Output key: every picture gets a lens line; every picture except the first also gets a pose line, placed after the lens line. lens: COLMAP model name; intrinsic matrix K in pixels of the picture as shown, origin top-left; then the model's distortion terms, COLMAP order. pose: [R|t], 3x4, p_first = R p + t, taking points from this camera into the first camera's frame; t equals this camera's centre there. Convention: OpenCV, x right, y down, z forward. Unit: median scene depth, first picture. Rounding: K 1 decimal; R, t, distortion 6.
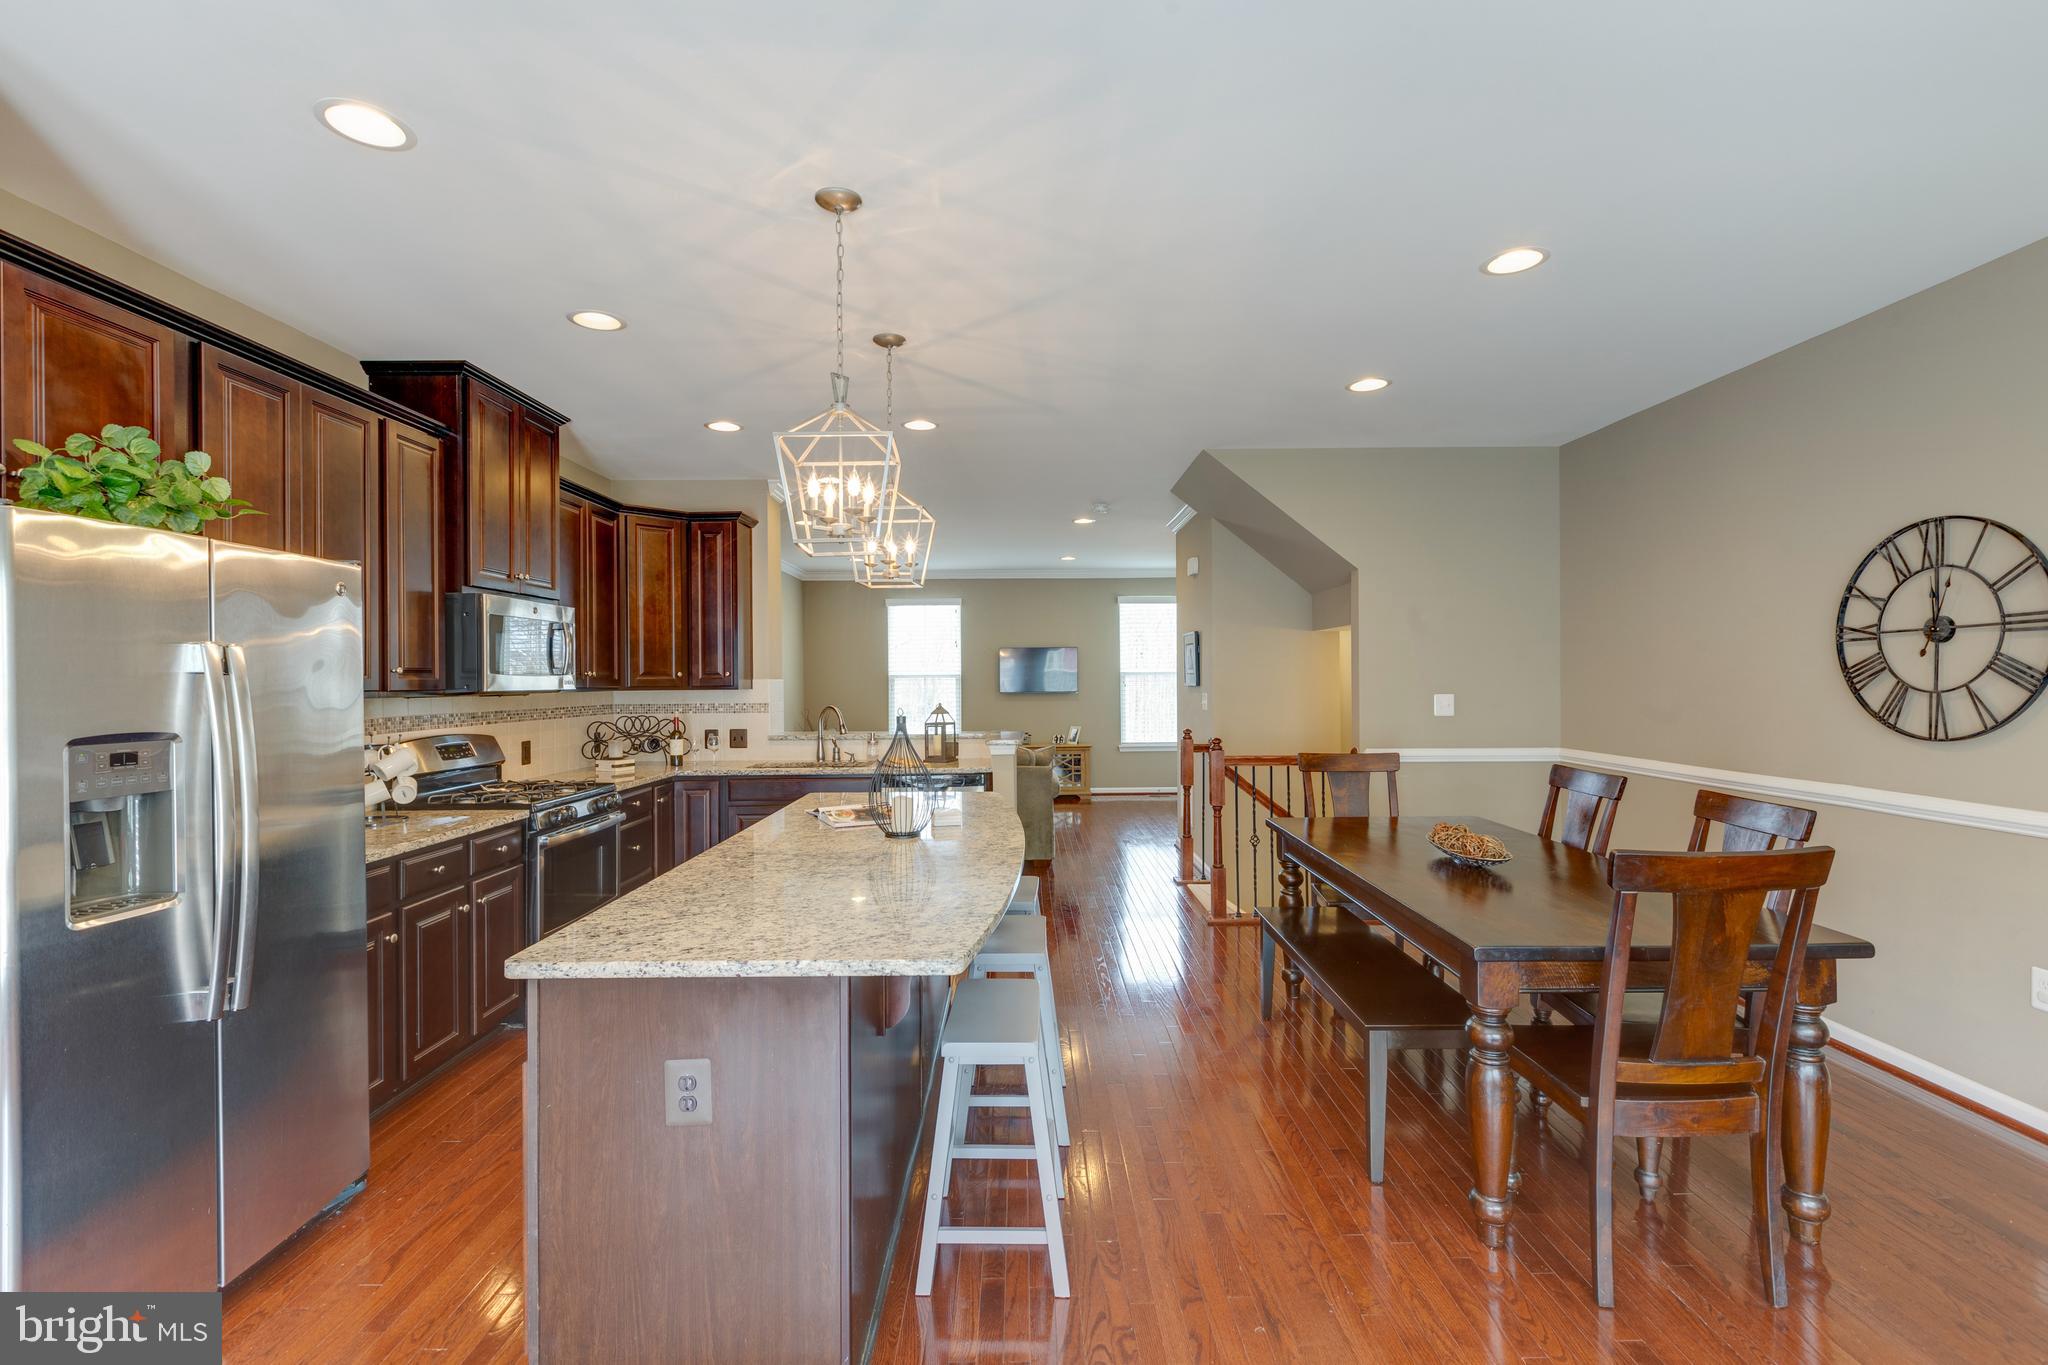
lens RADIAL K [[911.1, 0, 1026.8], [0, 911.1, 677.3], [0, 0, 1]] dist [0.003873, -0.001262]
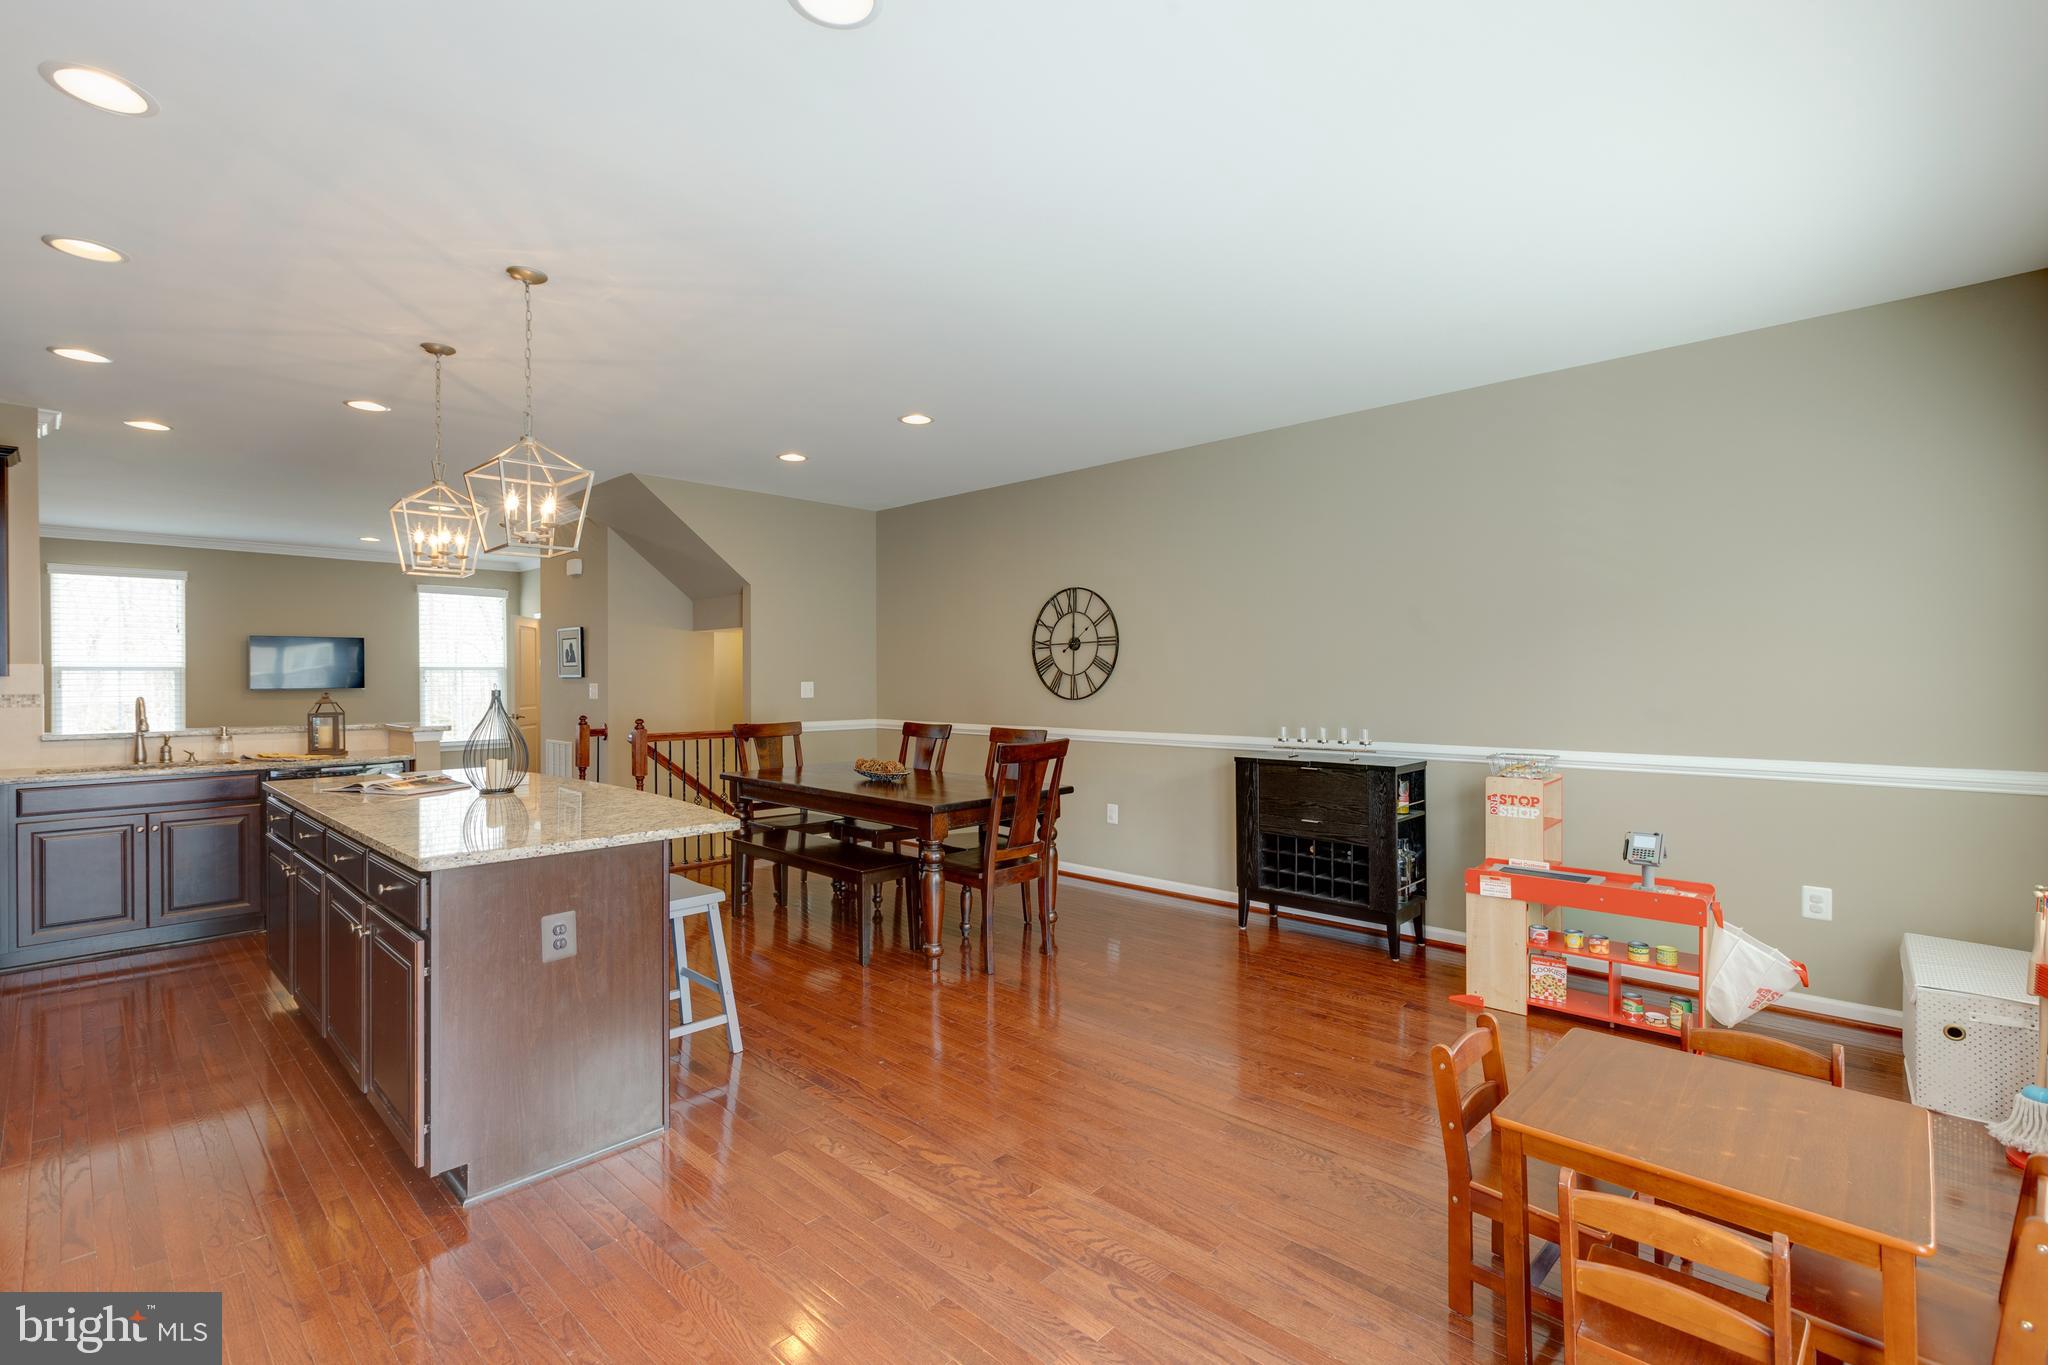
lens RADIAL K [[911.1, 0, 1026.8], [0, 911.1, 677.3], [0, 0, 1]] dist [0.003873, -0.001262]
pose [[0.689076, 0.004573, 0.724675, -0.457298], [-0.001753, 0.999988, -0.004644, 0.026911], [-0.724687, 0.001929, 0.689075, -0.262942]]
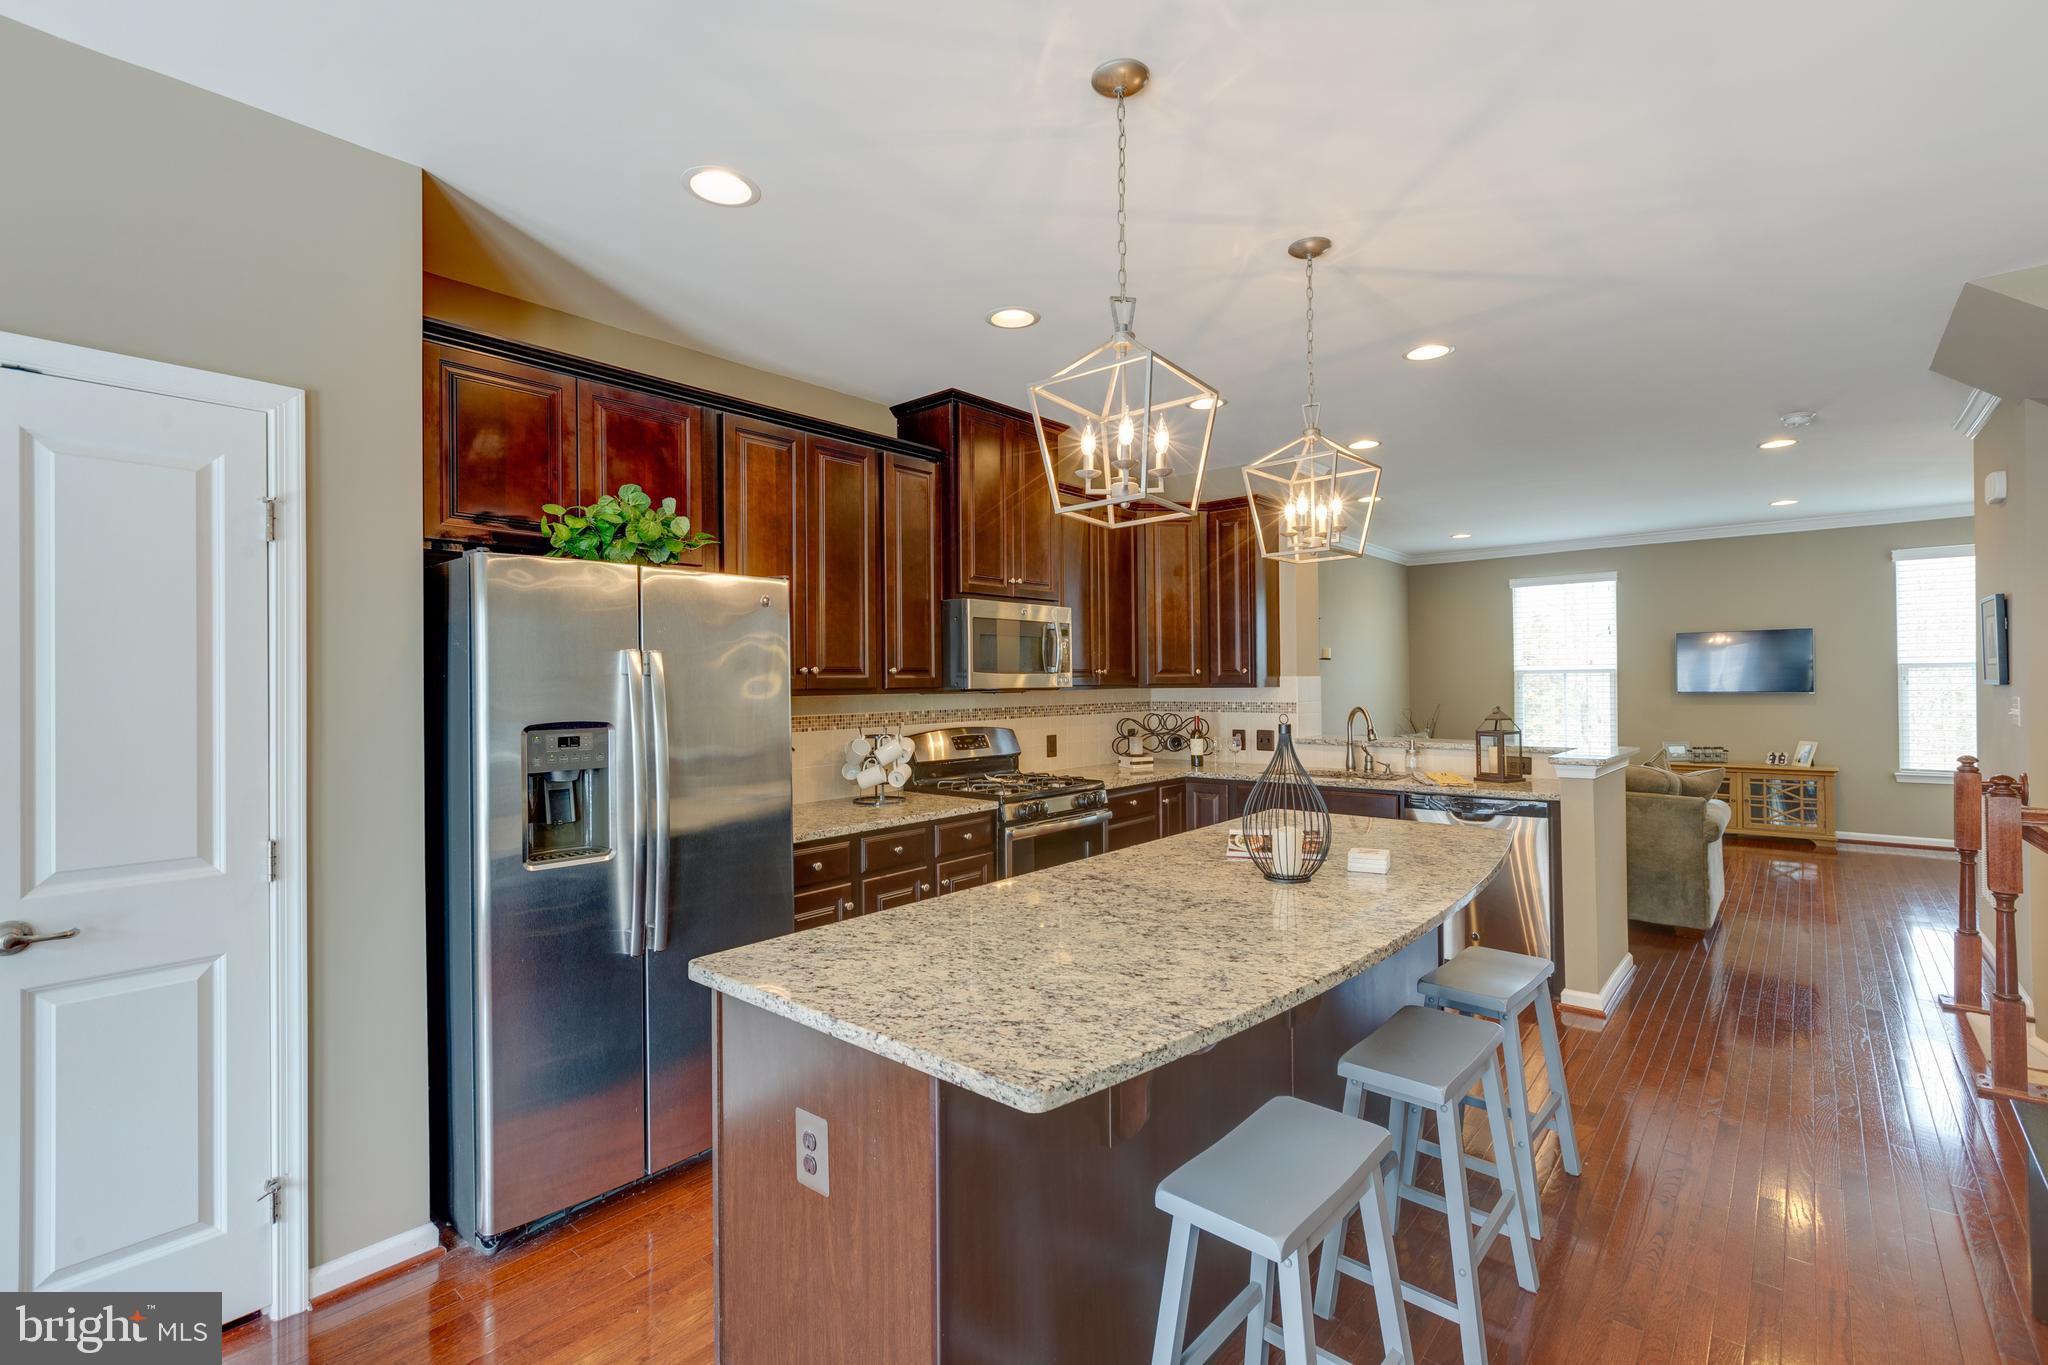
lens RADIAL K [[911.1, 0, 1026.8], [0, 911.1, 677.3], [0, 0, 1]] dist [0.003873, -0.001262]
pose [[0.756633, -0.003290, -0.653831, 0.180729], [0.005849, 0.999981, 0.001737, 0.000012], [0.653813, -0.005139, 0.756639, 0.240530]]
